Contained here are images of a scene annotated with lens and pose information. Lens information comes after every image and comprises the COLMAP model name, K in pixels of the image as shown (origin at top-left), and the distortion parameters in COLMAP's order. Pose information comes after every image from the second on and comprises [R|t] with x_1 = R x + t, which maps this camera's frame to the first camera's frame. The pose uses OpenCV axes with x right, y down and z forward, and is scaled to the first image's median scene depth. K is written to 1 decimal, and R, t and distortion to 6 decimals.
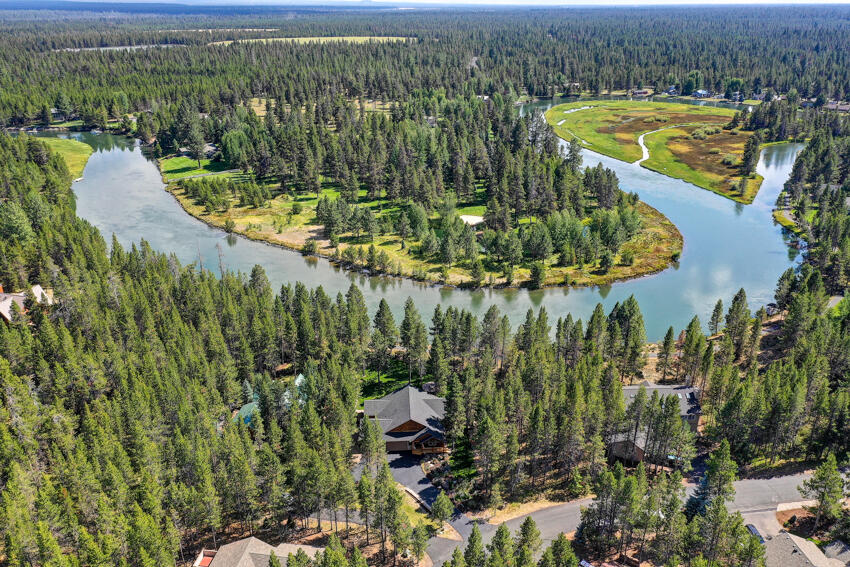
lens RADIAL K [[664.3, 0, 425.0], [0, 664.3, 283.5], [0, 0, 1]] dist [0.001392, -0.006282]
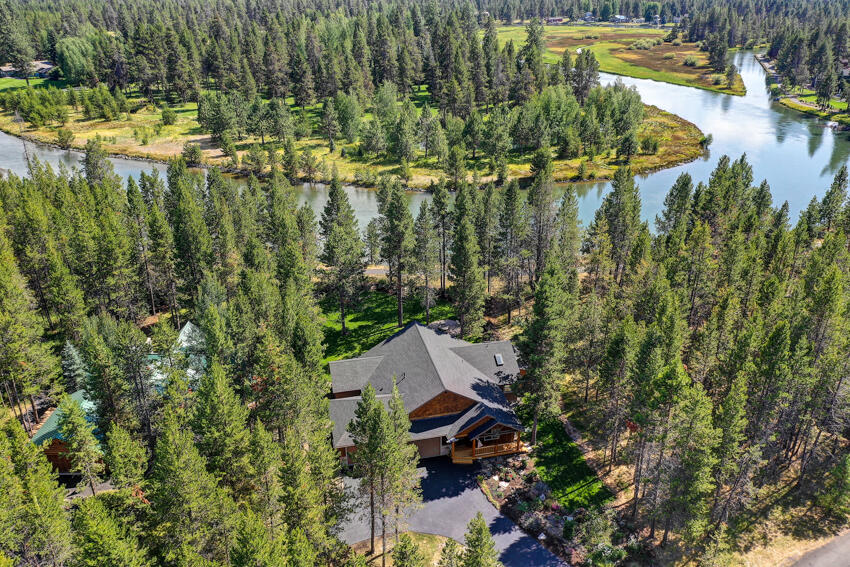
lens RADIAL K [[664.3, 0, 425.0], [0, 664.3, 283.5], [0, 0, 1]] dist [0.001392, -0.006282]
pose [[0.985328, -0.074994, 0.153311, -0.059851], [0.069120, 0.996668, 0.043300, 0.066547], [-0.156048, -0.032068, 0.987229, 0.330932]]
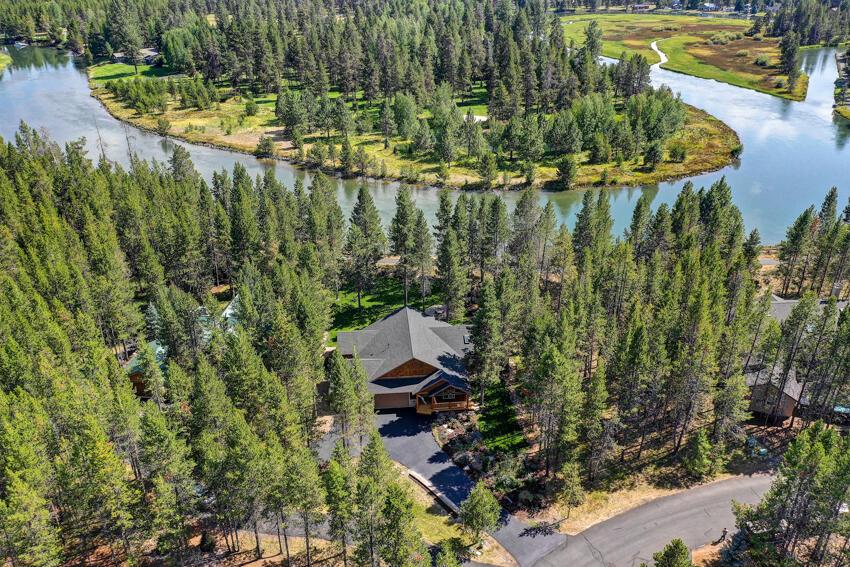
lens RADIAL K [[664.3, 0, 425.0], [0, 664.3, 283.5], [0, 0, 1]] dist [0.001392, -0.006282]
pose [[0.999335, -0.018233, 0.031590, -0.017256], [0.015937, 0.997316, 0.071467, 0.055515], [-0.032808, -0.070916, 0.996943, 0.235622]]
